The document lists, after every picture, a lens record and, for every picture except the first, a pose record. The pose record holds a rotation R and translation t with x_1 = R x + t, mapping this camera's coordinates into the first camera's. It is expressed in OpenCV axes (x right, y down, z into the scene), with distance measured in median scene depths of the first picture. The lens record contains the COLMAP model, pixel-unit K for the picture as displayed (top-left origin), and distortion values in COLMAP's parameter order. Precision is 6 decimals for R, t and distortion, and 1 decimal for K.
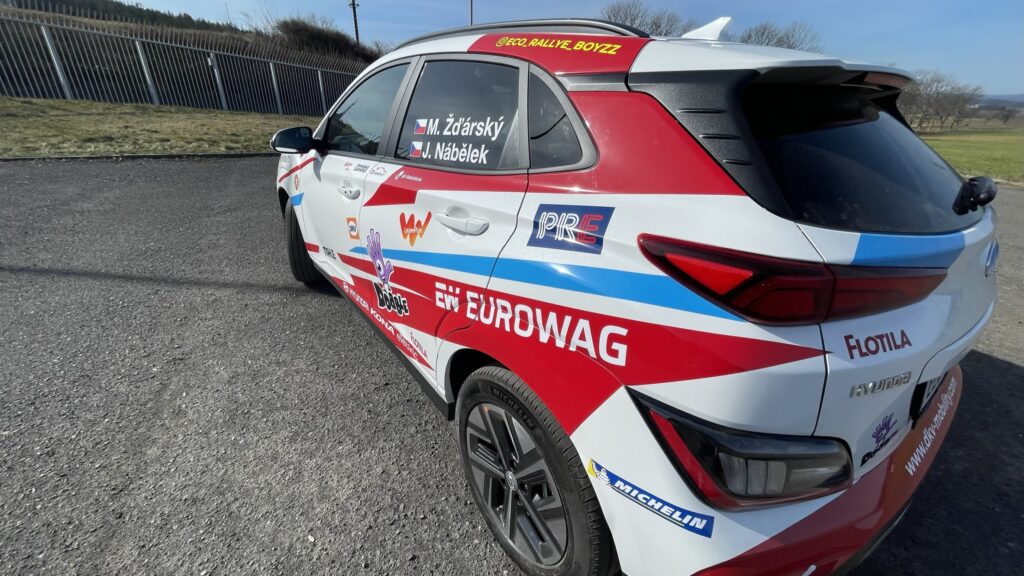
lens RADIAL K [[414.4, 0, 512.0], [0, 414.4, 288.0], [0, 0, 1]] dist [-0.001802, -0.000602]
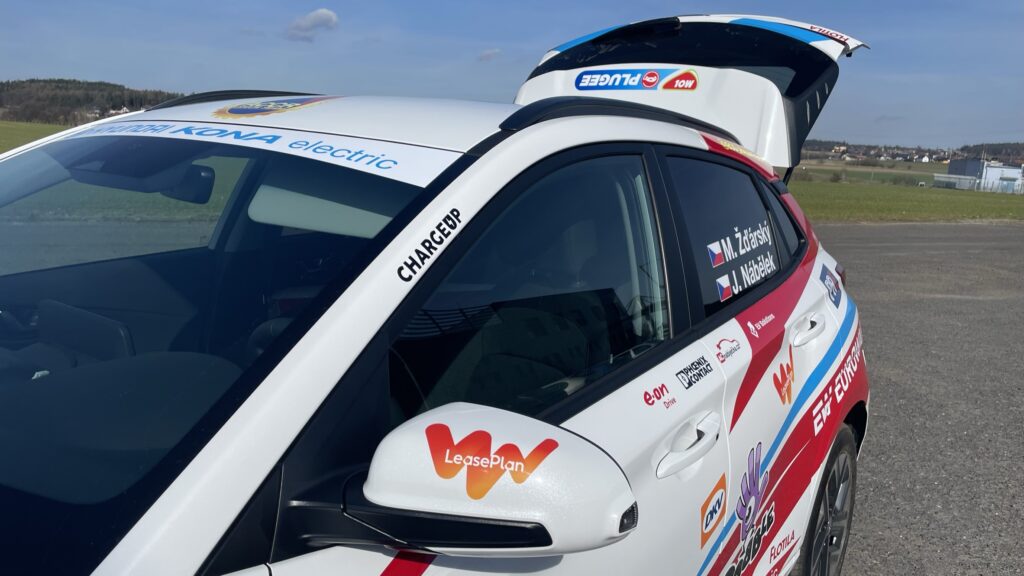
lens RADIAL K [[783.5, 0, 509.5], [0, 783.5, 270.5], [0, 0, 1]] dist [0.004085, 0.005028]
pose [[-0.283329, -0.193607, 0.939277, -1.552714], [0.338565, 0.896155, 0.286846, -1.002677], [-0.897273, 0.399278, -0.188358, 1.857868]]
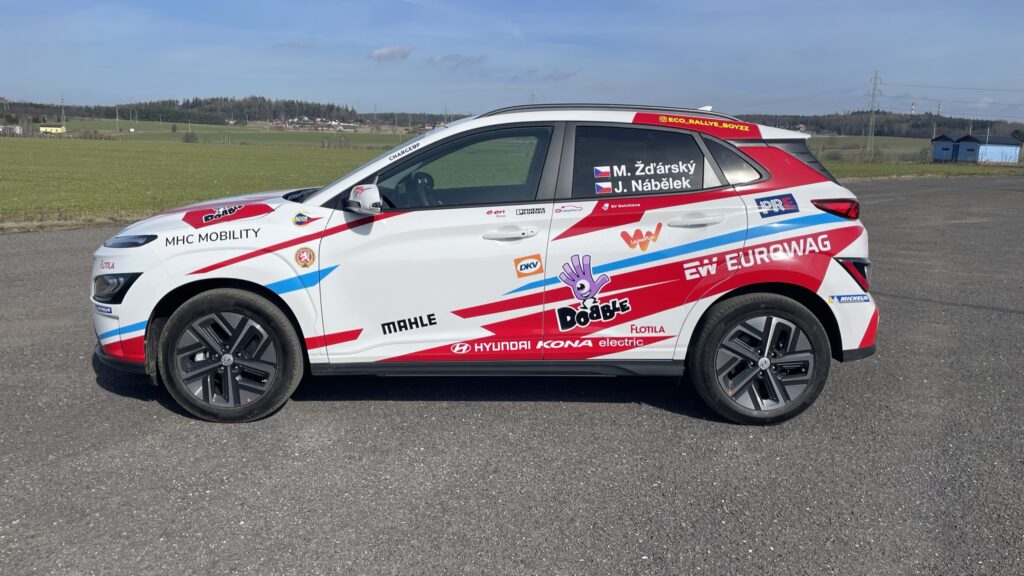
lens RADIAL K [[777.8, 0, 512.0], [0, 777.8, 288.0], [0, 0, 1]] dist [0.114135, -0.172485]
pose [[0.596308, -0.166030, 0.785399, -3.008649], [0.340371, 0.938371, -0.060057, 0.025583], [-0.727025, 0.303139, 0.616070, -0.300124]]
